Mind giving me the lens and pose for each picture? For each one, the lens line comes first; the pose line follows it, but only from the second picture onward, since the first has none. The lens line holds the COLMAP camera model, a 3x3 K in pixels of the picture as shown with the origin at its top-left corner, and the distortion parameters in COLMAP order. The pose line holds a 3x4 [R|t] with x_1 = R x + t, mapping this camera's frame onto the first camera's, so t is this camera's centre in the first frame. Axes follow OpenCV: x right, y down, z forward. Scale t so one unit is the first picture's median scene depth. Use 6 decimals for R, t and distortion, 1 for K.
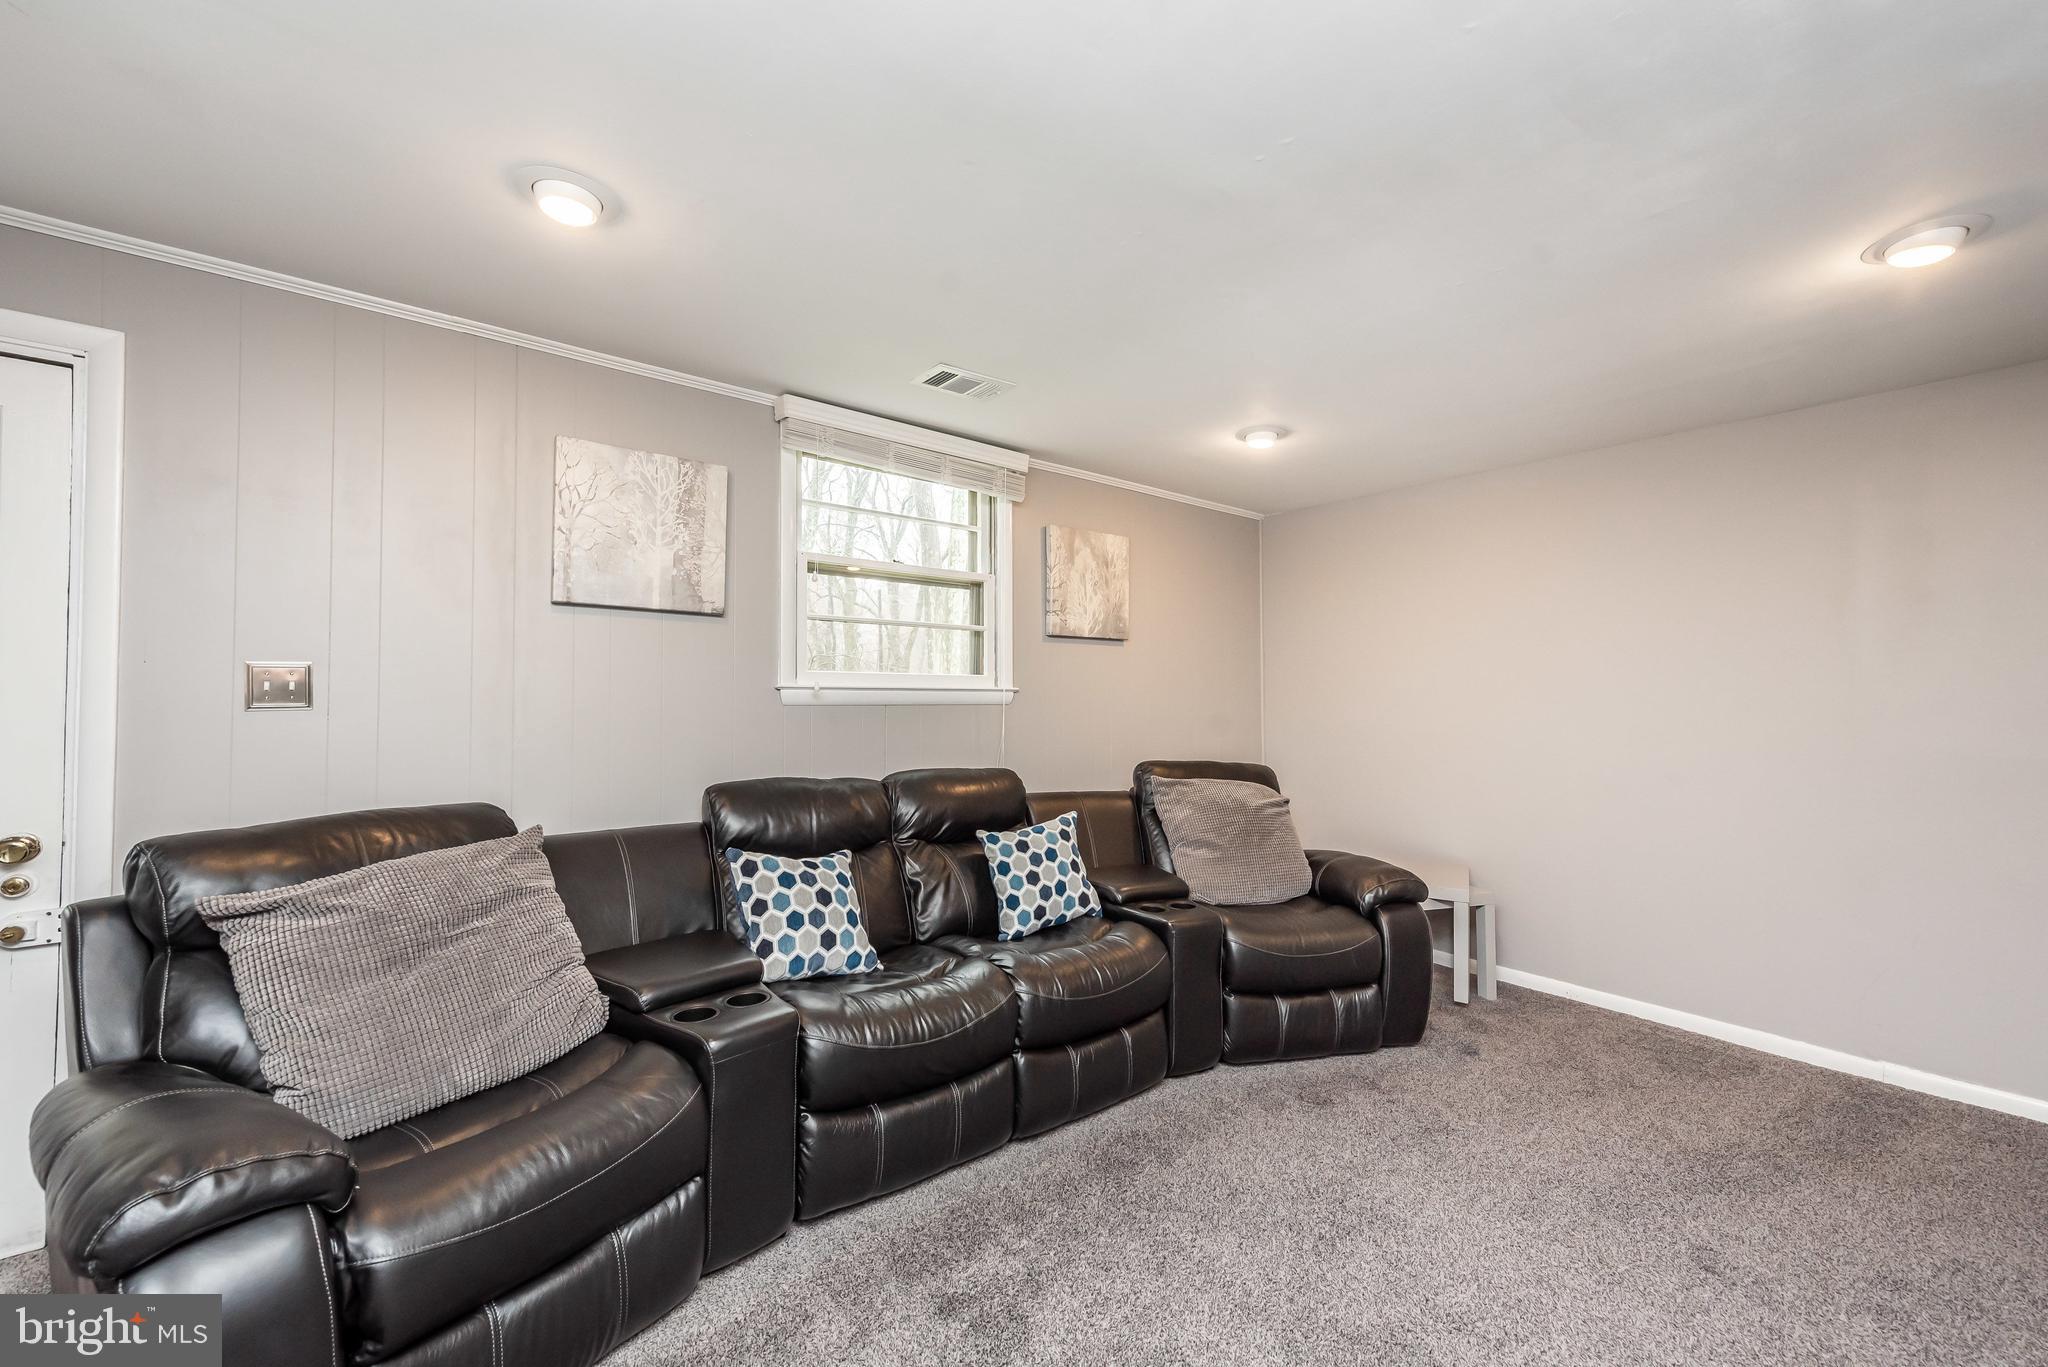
lens RADIAL K [[798.2, 0, 1023.2], [0, 798.2, 707.5], [0, 0, 1]] dist [0.000352, -0.000022]
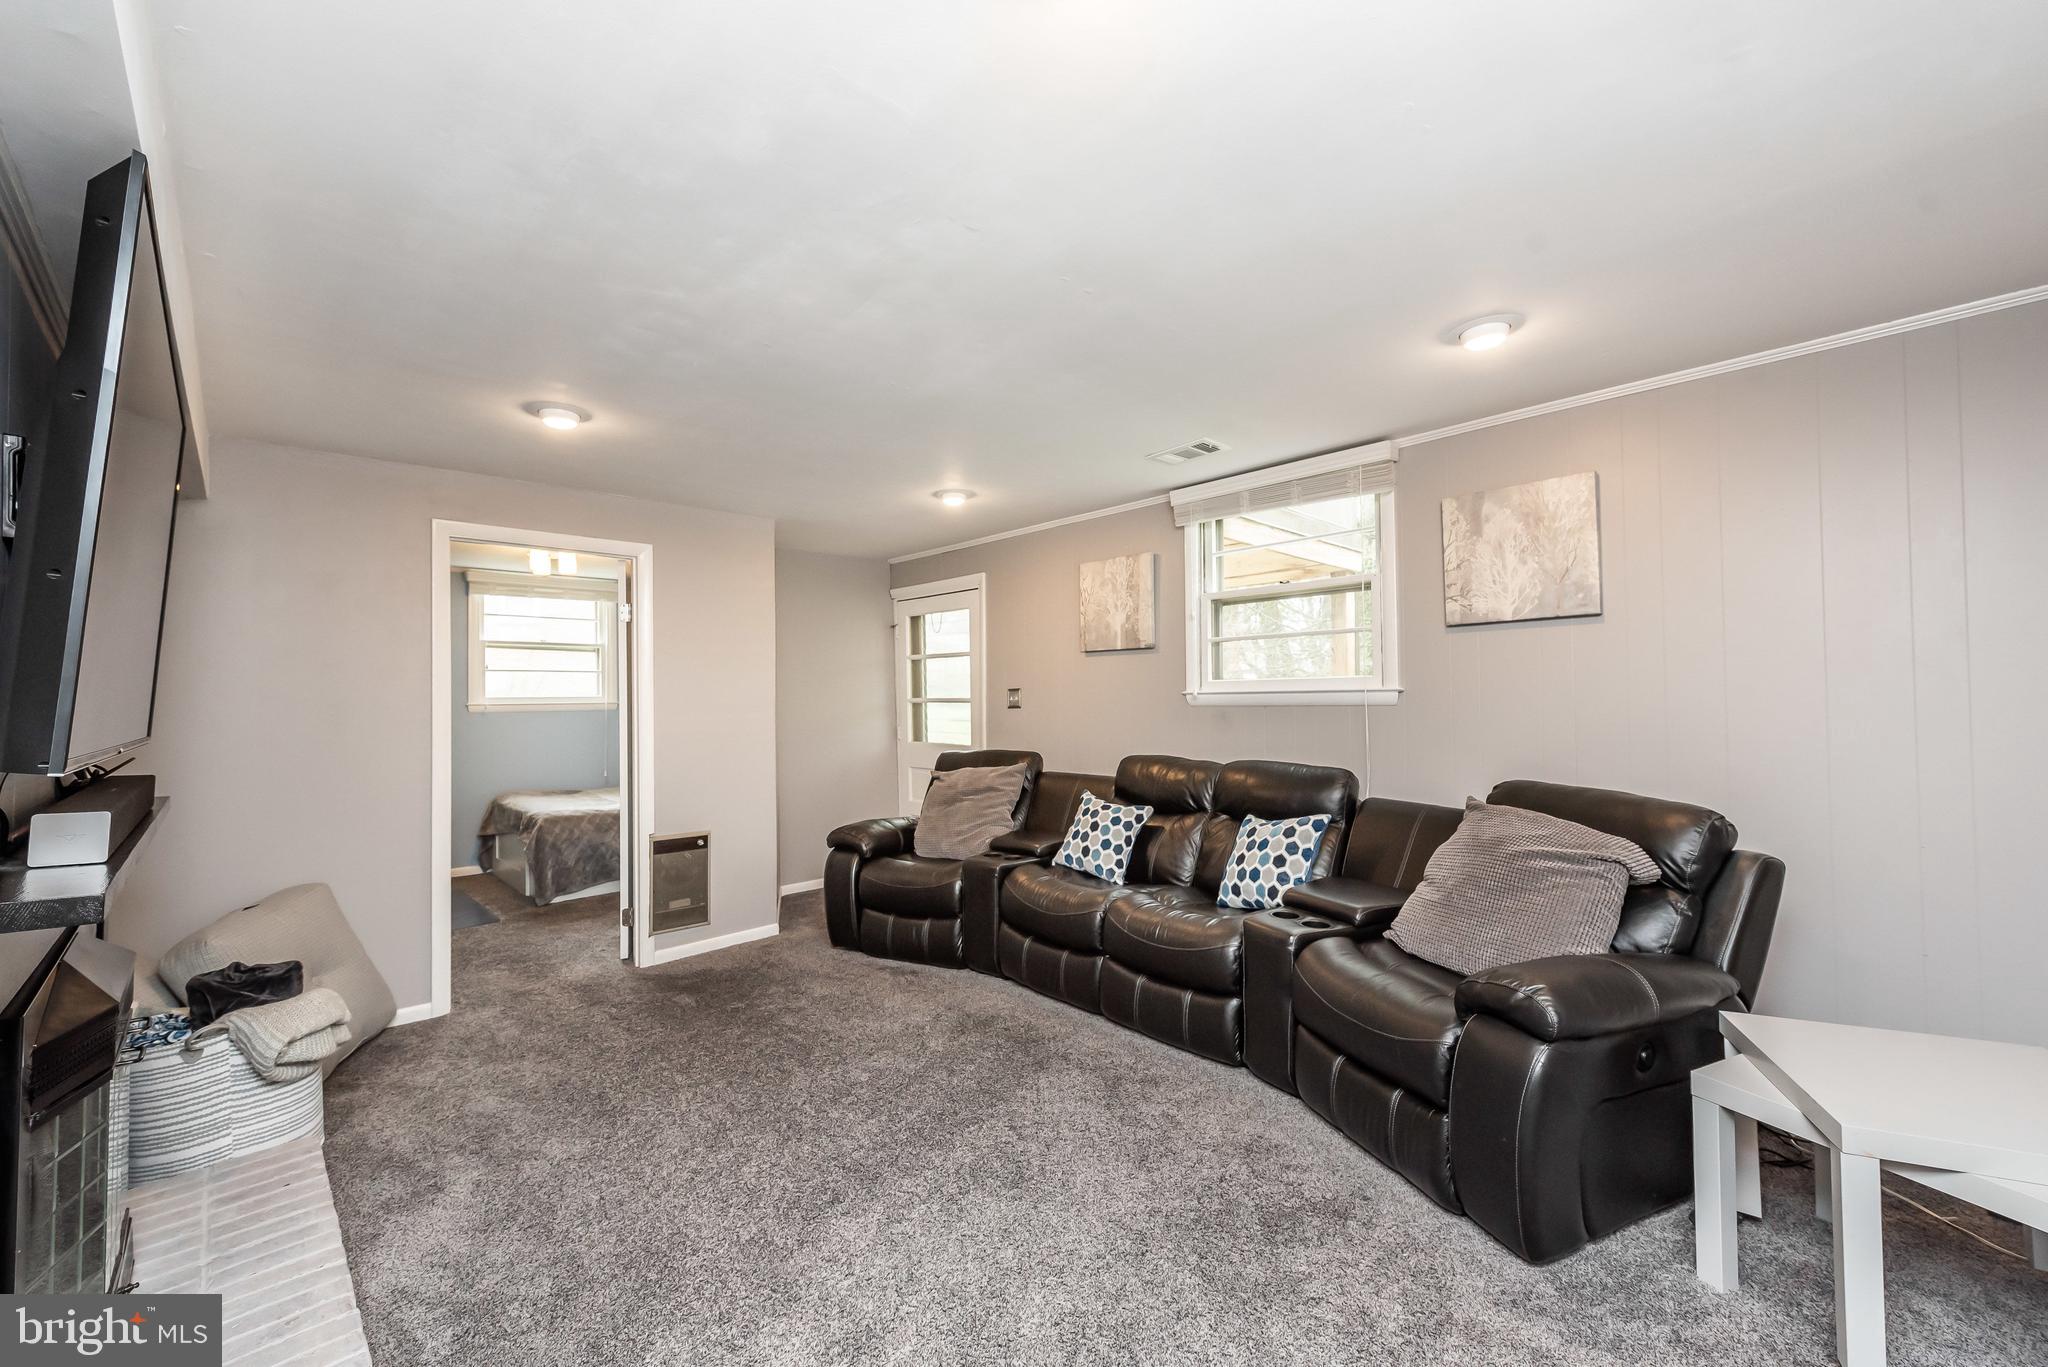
lens RADIAL K [[798.2, 0, 1023.2], [0, 798.2, 707.5], [0, 0, 1]] dist [0.000352, -0.000022]
pose [[0.106221, -0.005397, -0.994328, 1.057730], [-0.004287, 0.999973, -0.005886, 0.008457], [0.994333, 0.004888, 0.106195, 0.550261]]
